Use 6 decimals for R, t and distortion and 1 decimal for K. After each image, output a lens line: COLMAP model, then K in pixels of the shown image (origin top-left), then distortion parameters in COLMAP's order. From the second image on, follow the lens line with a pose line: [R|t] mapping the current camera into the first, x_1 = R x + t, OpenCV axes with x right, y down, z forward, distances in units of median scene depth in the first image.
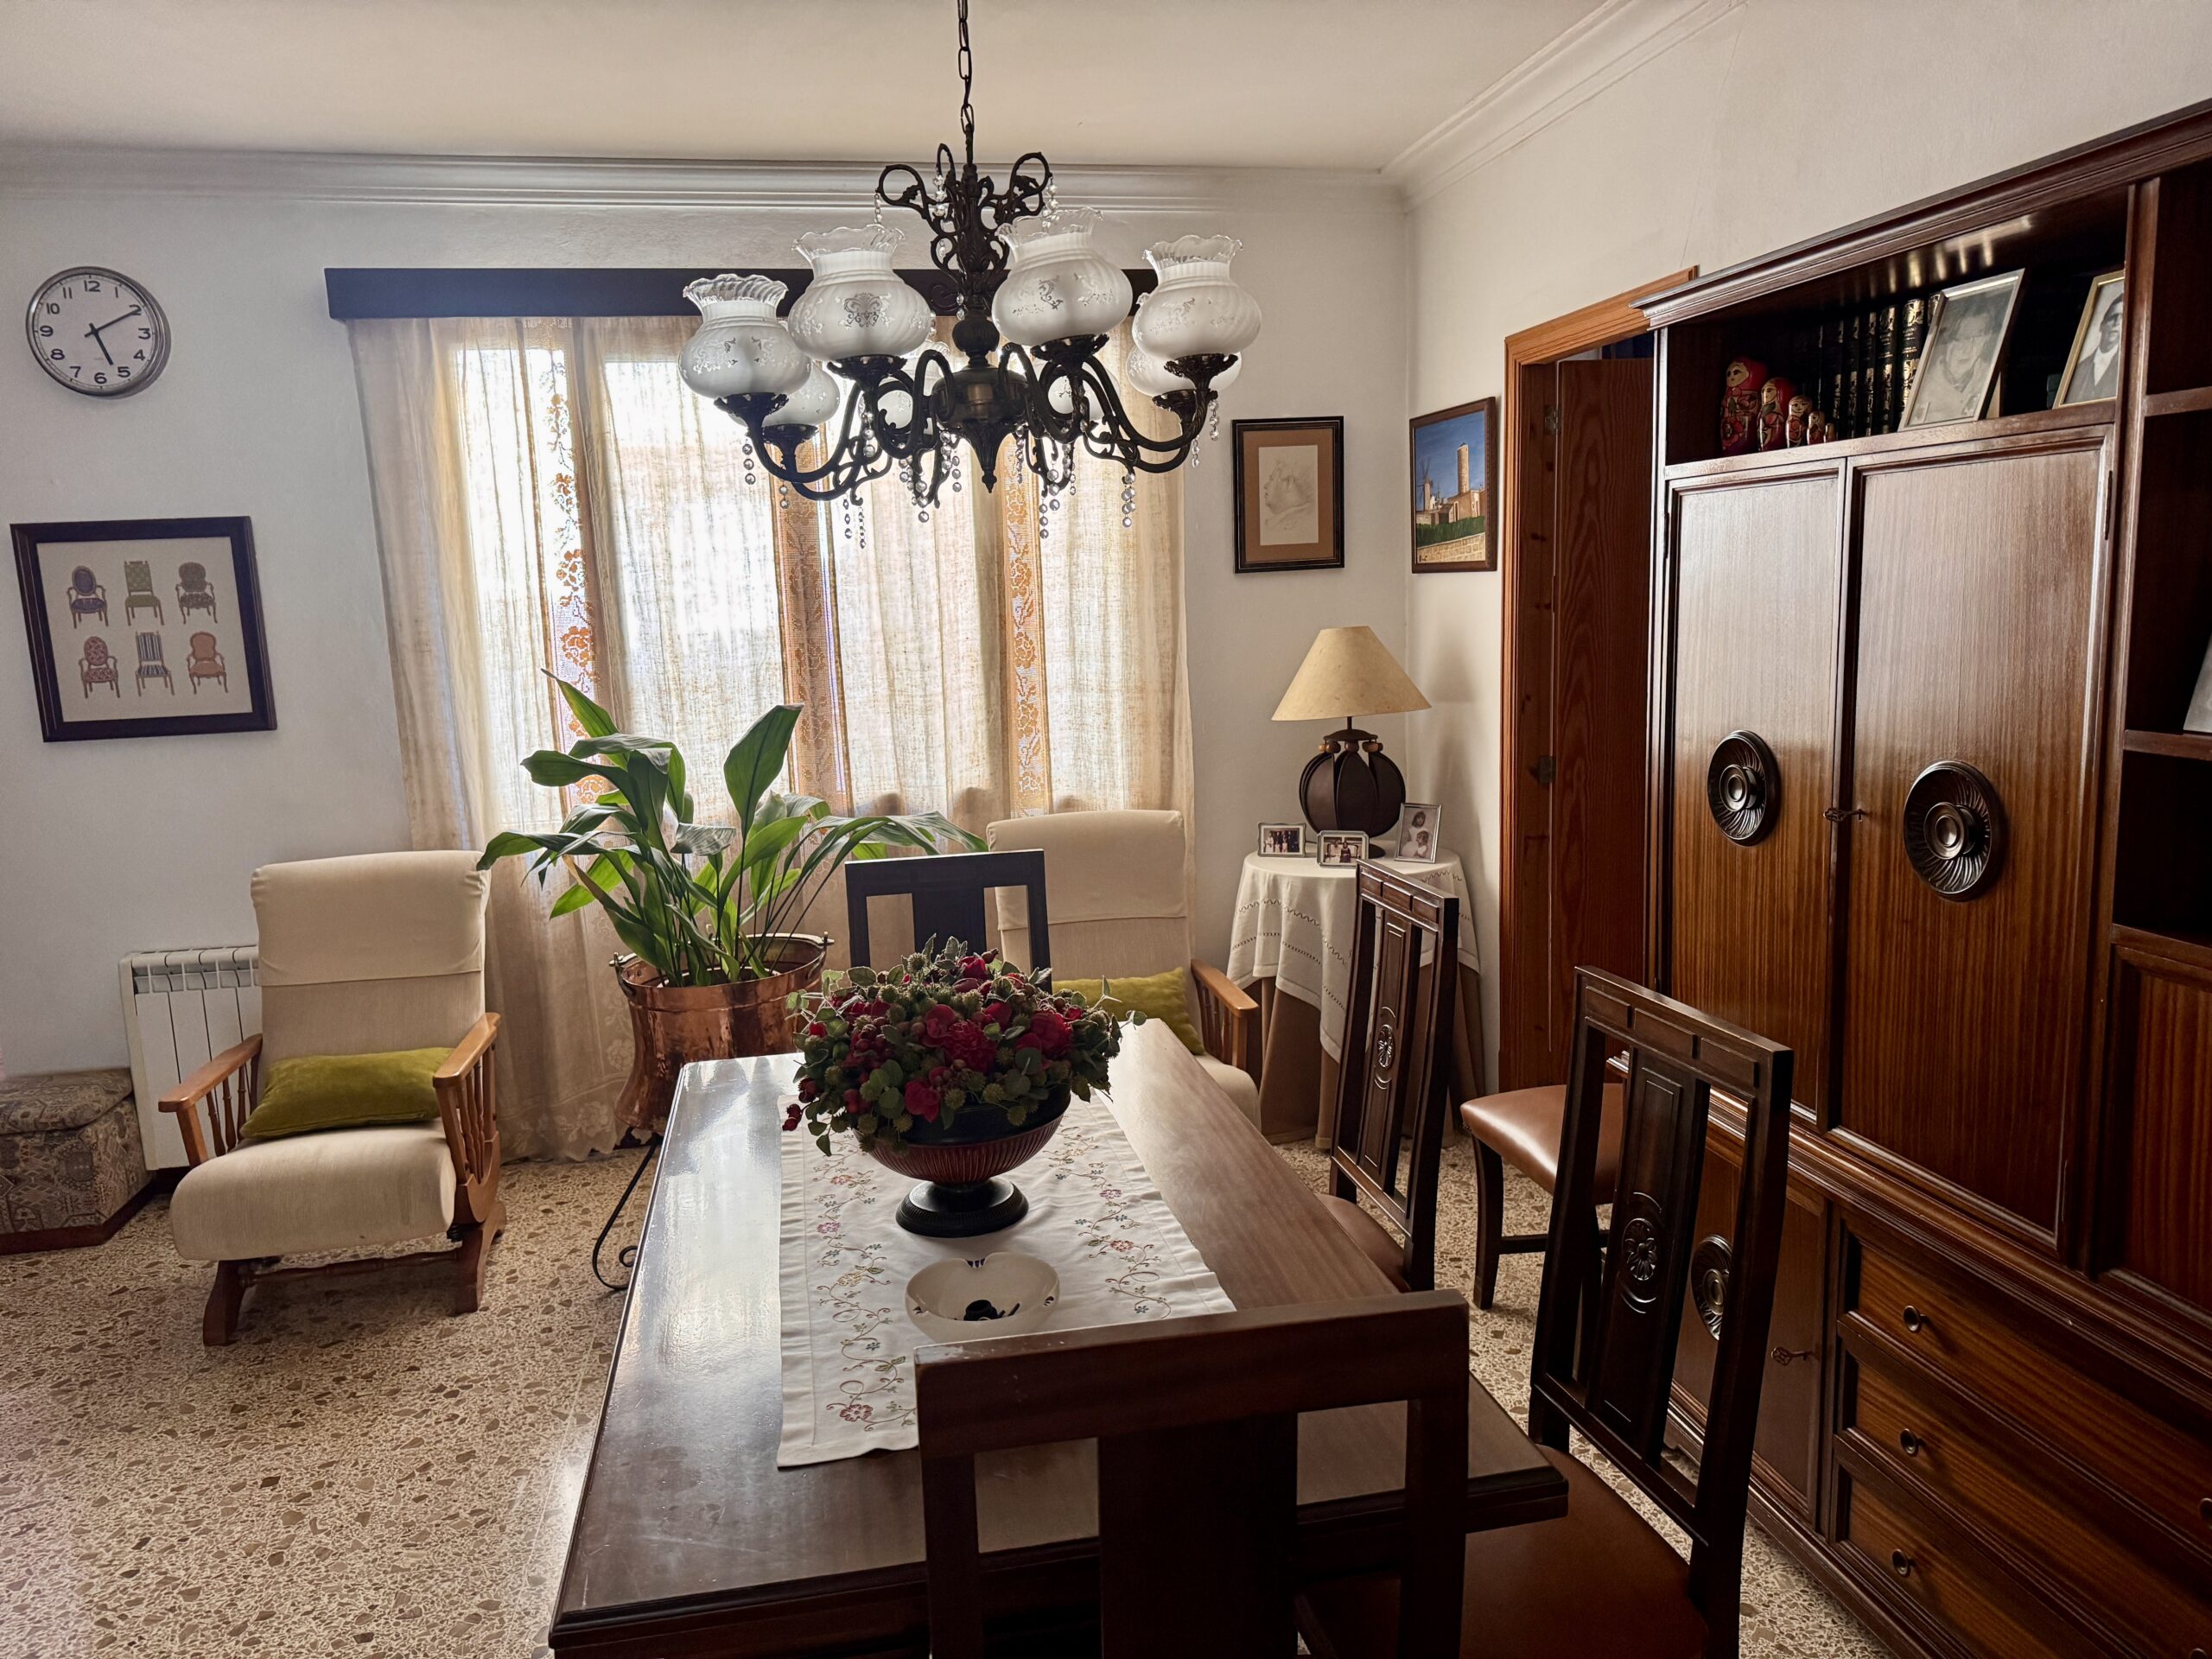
lens RADIAL K [[1562.5, 0, 1105.0], [0, 1562.5, 846.1], [0, 0, 1]] dist [0.055900, -0.057712]
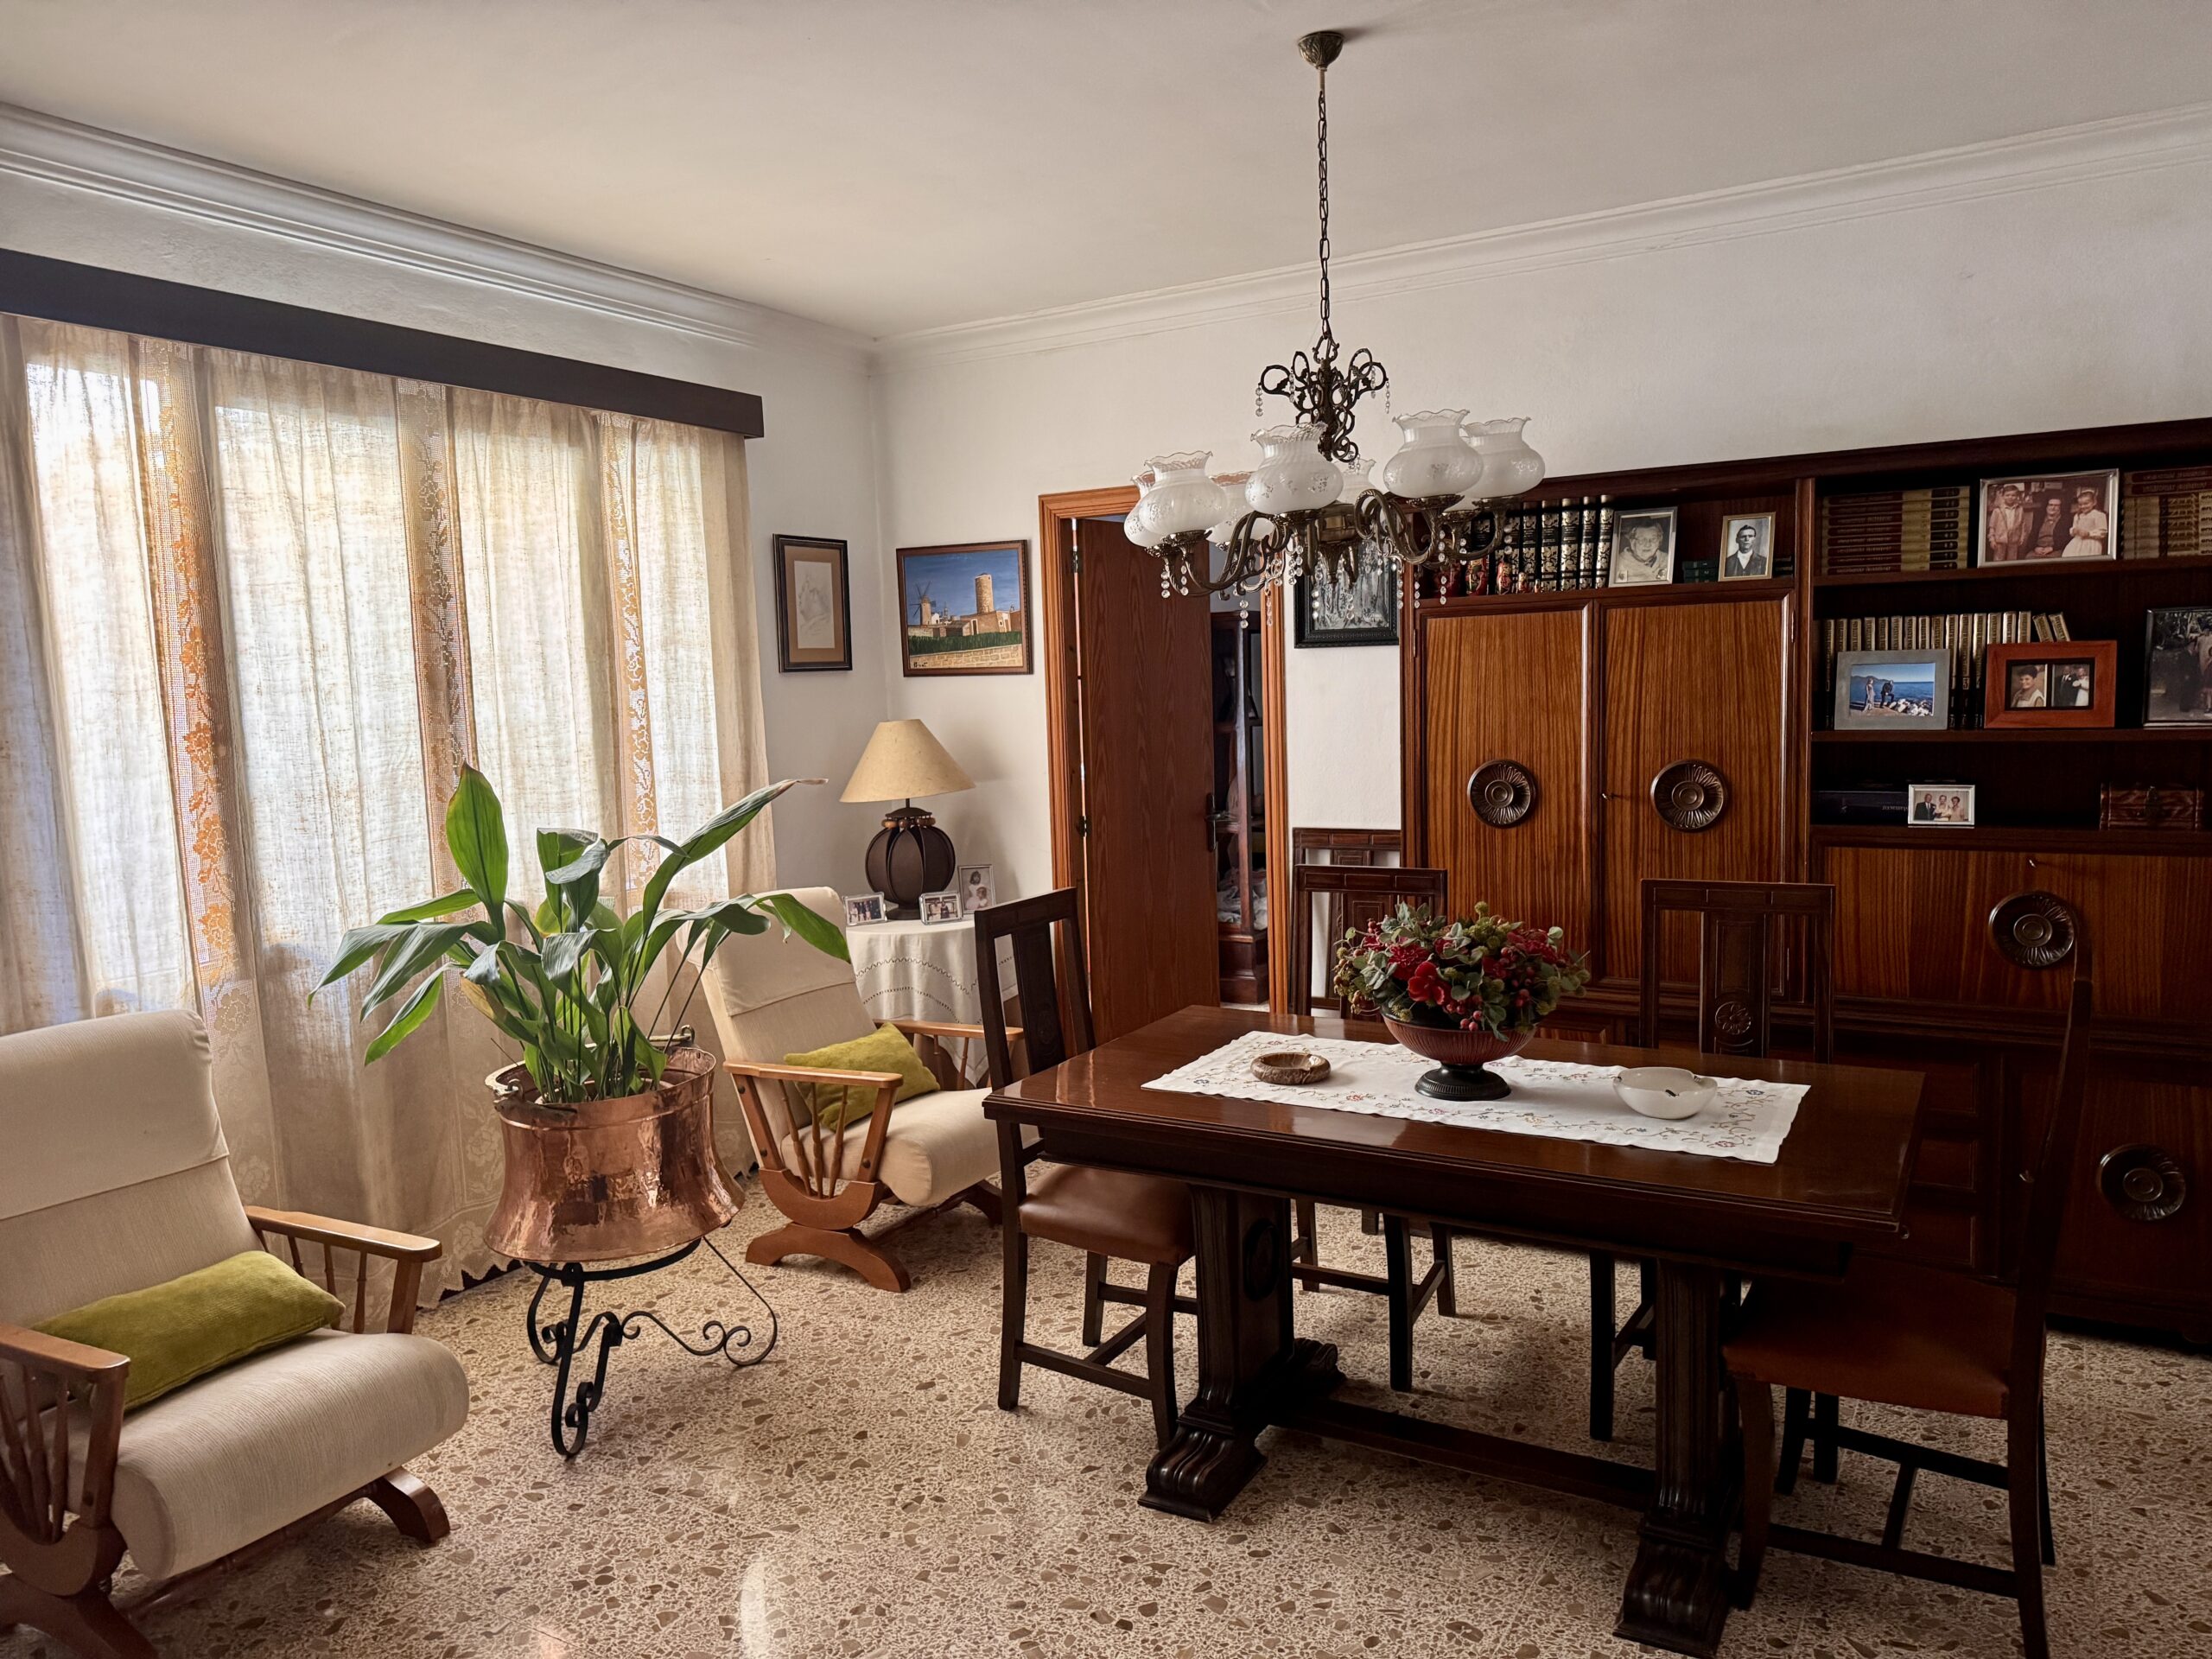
lens RADIAL K [[1562.5, 0, 1115.5], [0, 1562.5, 835.8], [0, 0, 1]] dist [0.055900, -0.057712]
pose [[0.661499, -0.058007, 0.747699, -0.613478], [0.128719, 0.990991, -0.036998, 0.008840], [-0.738817, 0.120718, 0.663006, 0.124003]]
